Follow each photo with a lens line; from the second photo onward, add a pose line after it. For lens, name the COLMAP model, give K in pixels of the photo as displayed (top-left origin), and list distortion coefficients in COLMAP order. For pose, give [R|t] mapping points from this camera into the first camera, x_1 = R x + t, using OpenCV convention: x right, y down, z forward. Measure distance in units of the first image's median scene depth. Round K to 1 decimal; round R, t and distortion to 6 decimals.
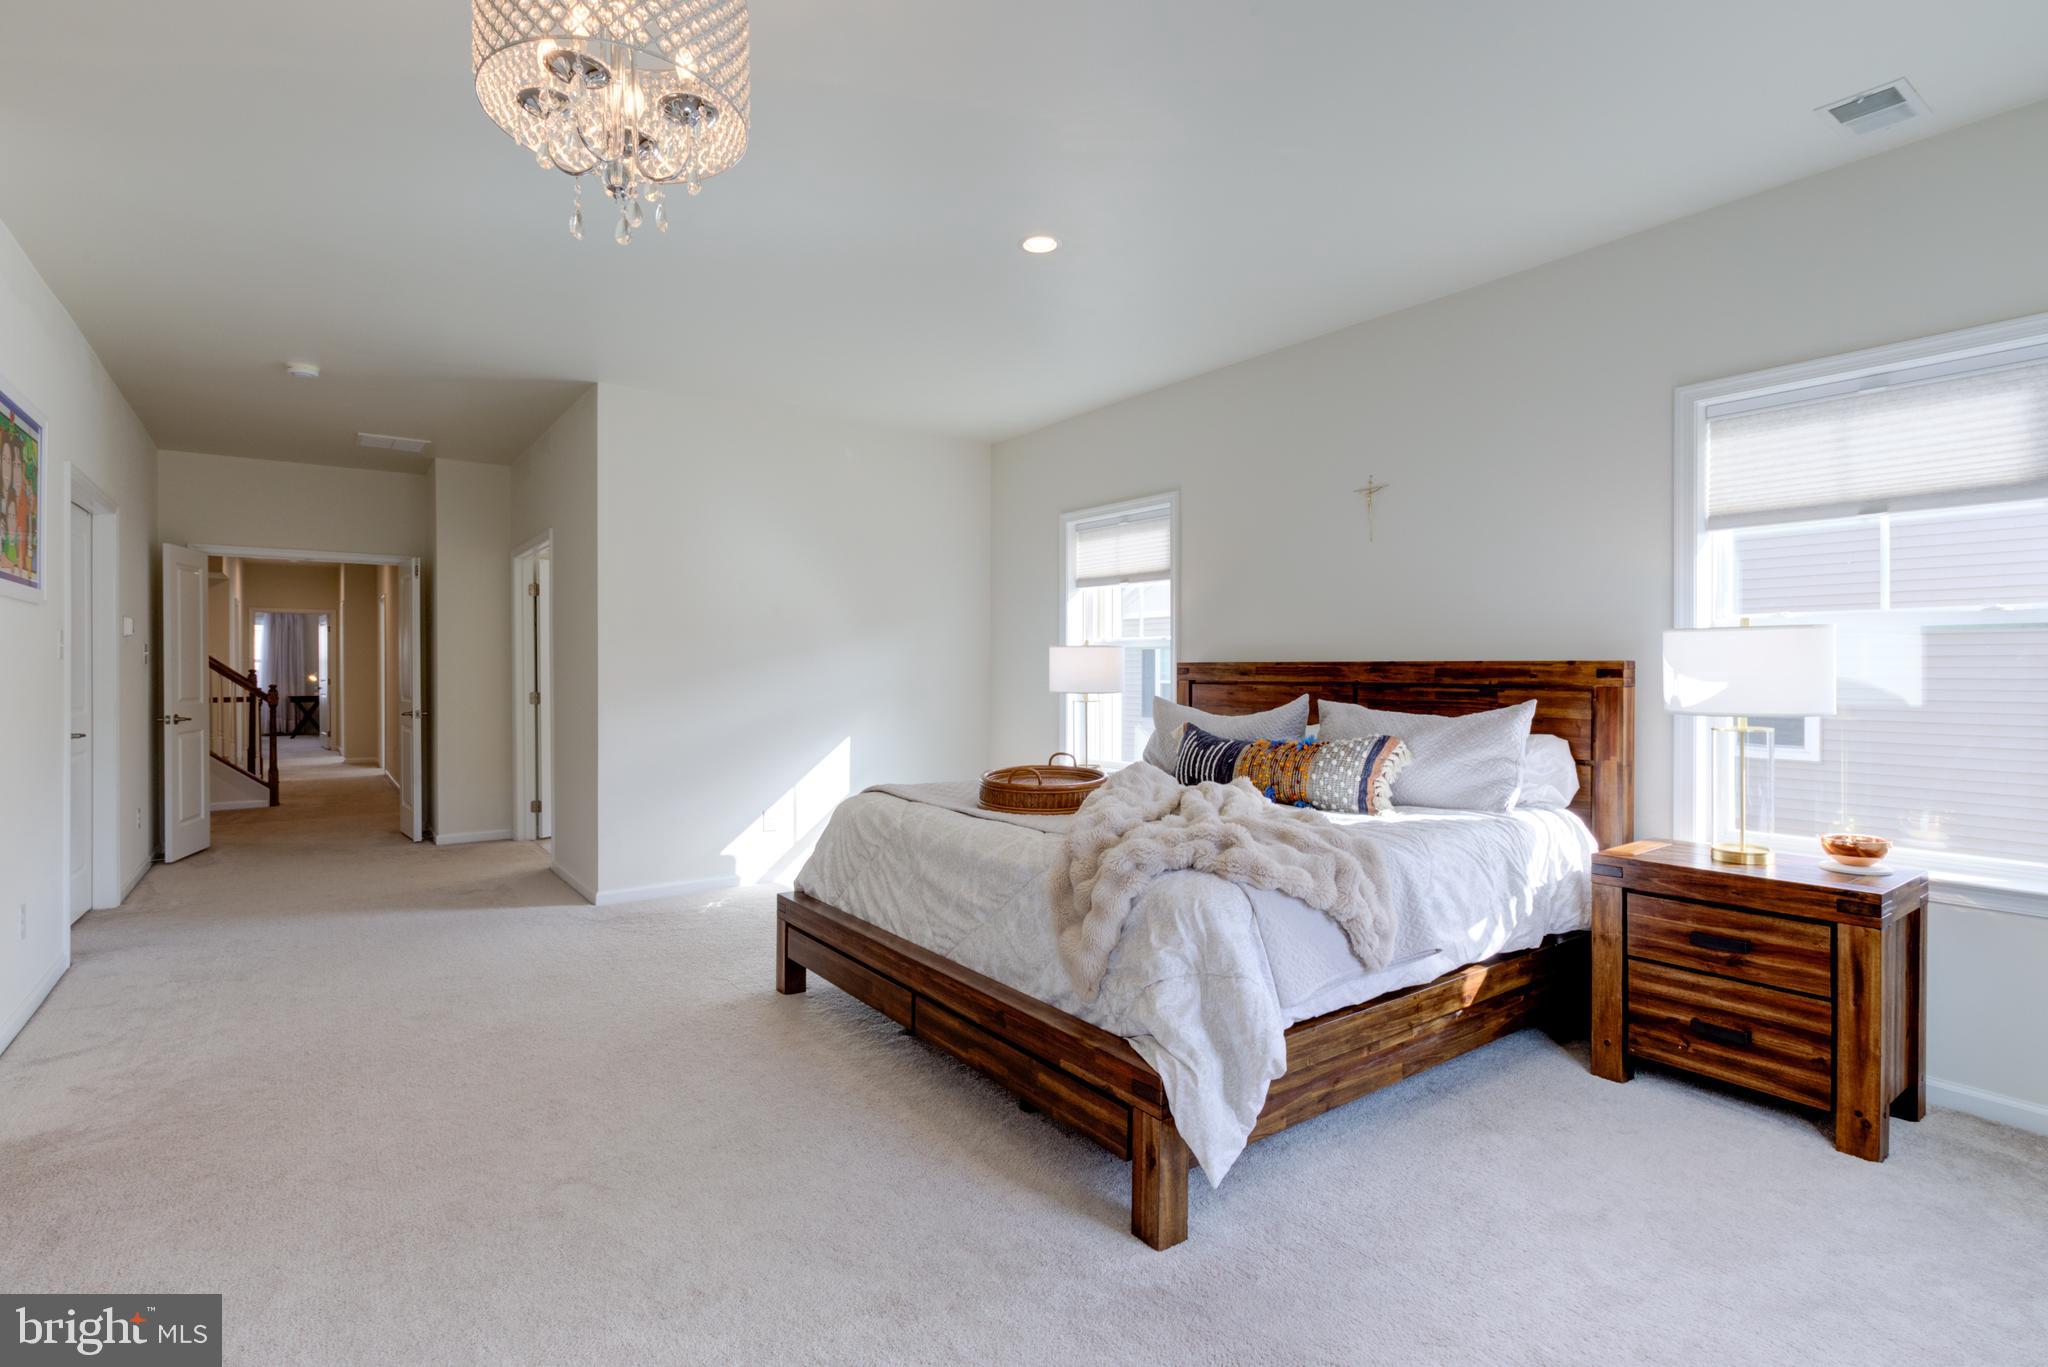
lens RADIAL K [[966.4, 0, 1009.4], [0, 966.4, 679.0], [0, 0, 1]] dist [-0.006086, 0.003788]
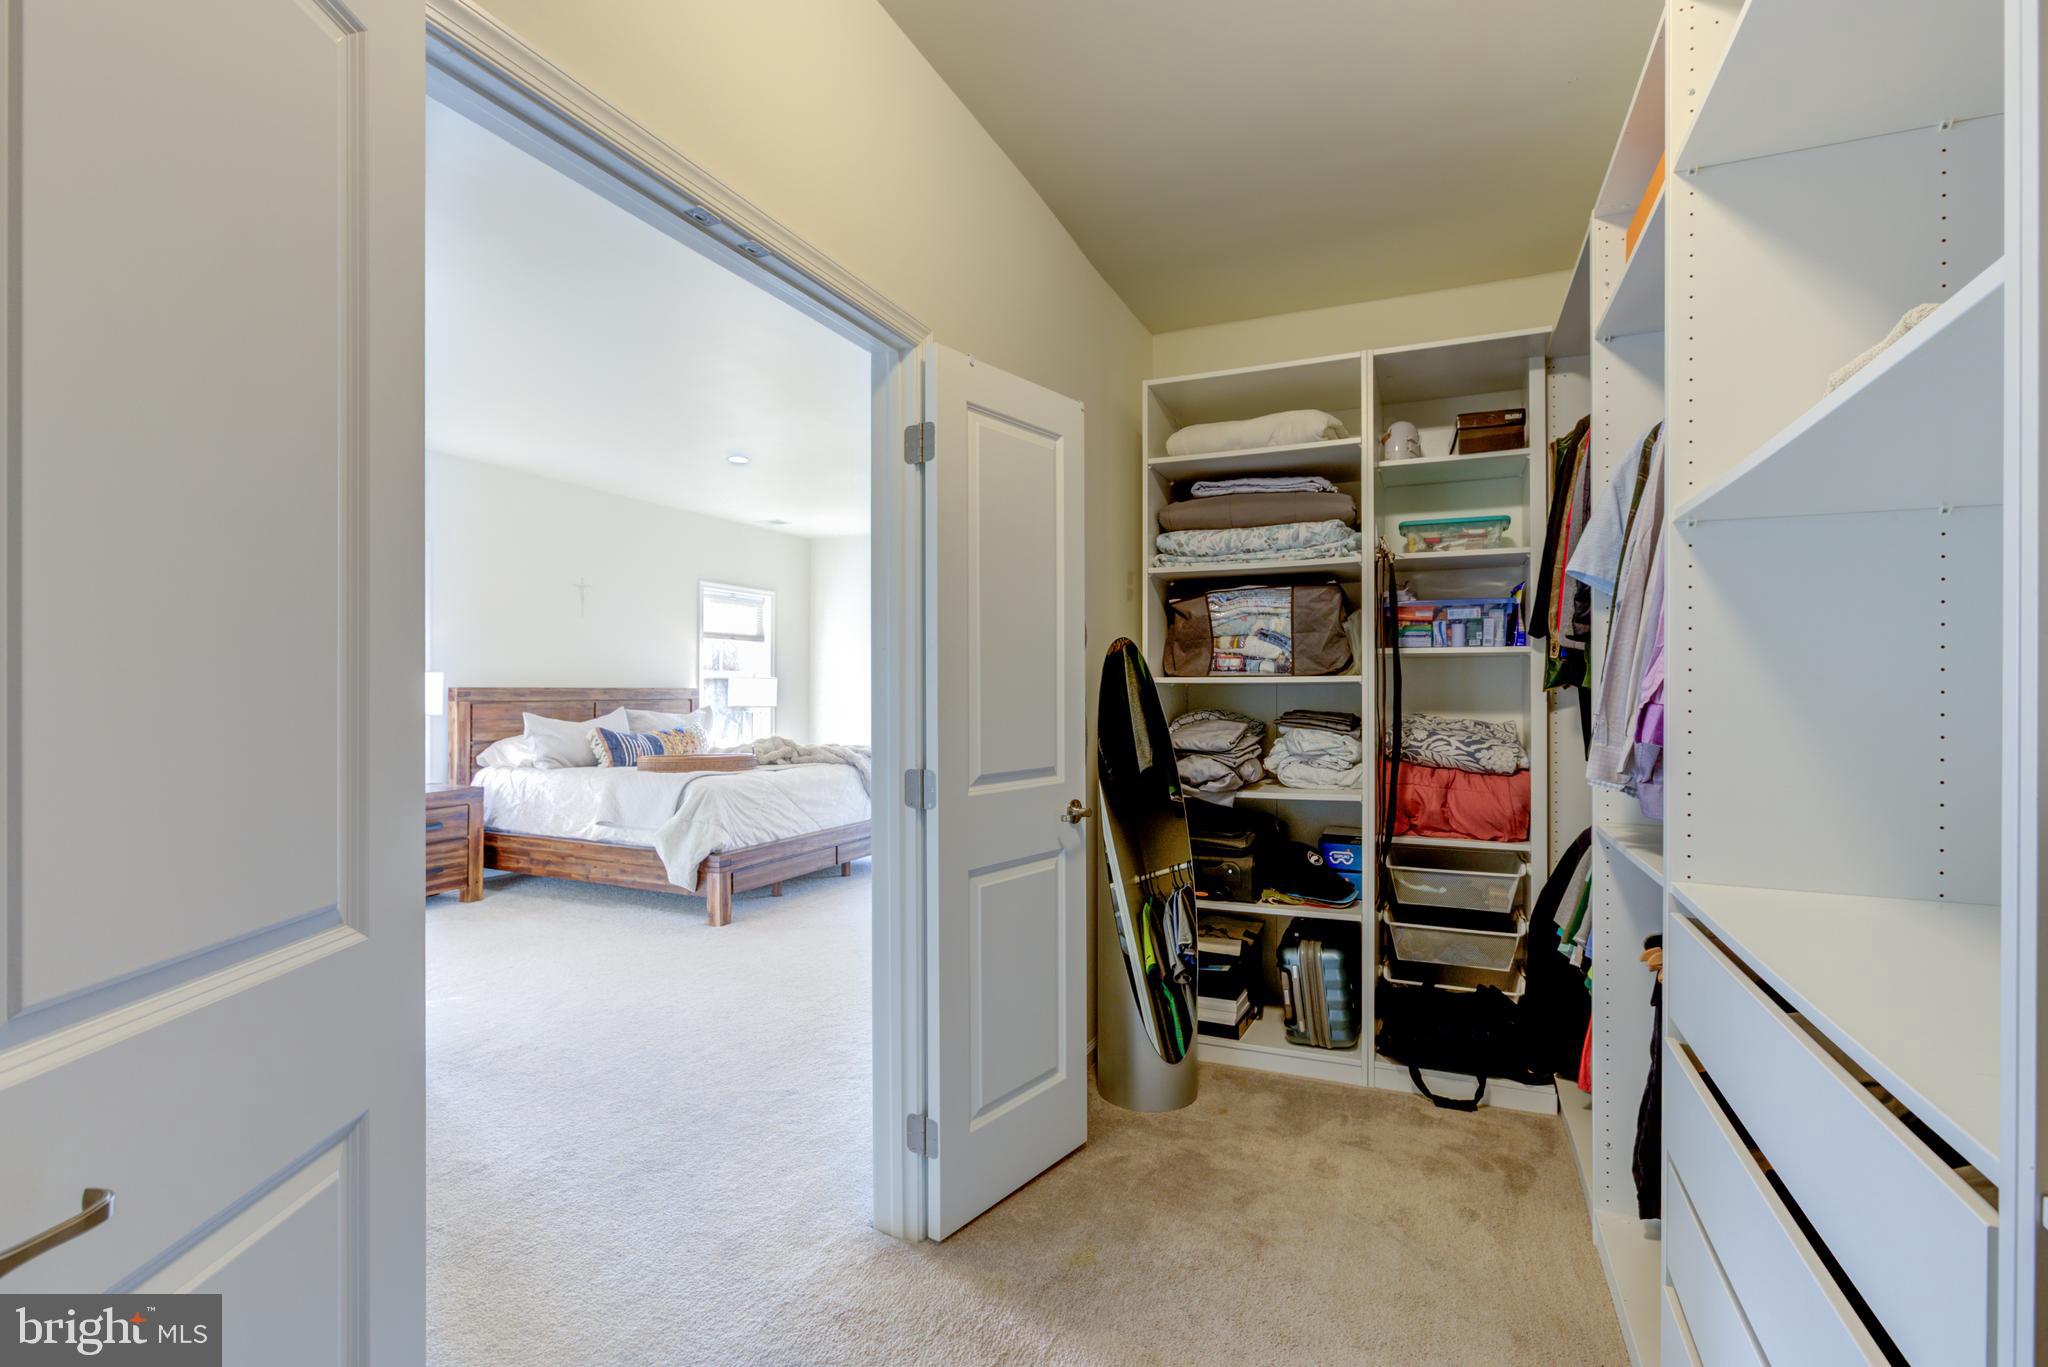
lens RADIAL K [[966.4, 0, 1006.6], [0, 966.4, 693.6], [0, 0, 1]] dist [-0.006086, 0.003788]
pose [[-0.492594, -0.002029, 0.870257, -1.870023], [0.011186, 0.999900, 0.008663, -0.017633], [-0.870188, 0.014001, -0.492522, 1.515906]]
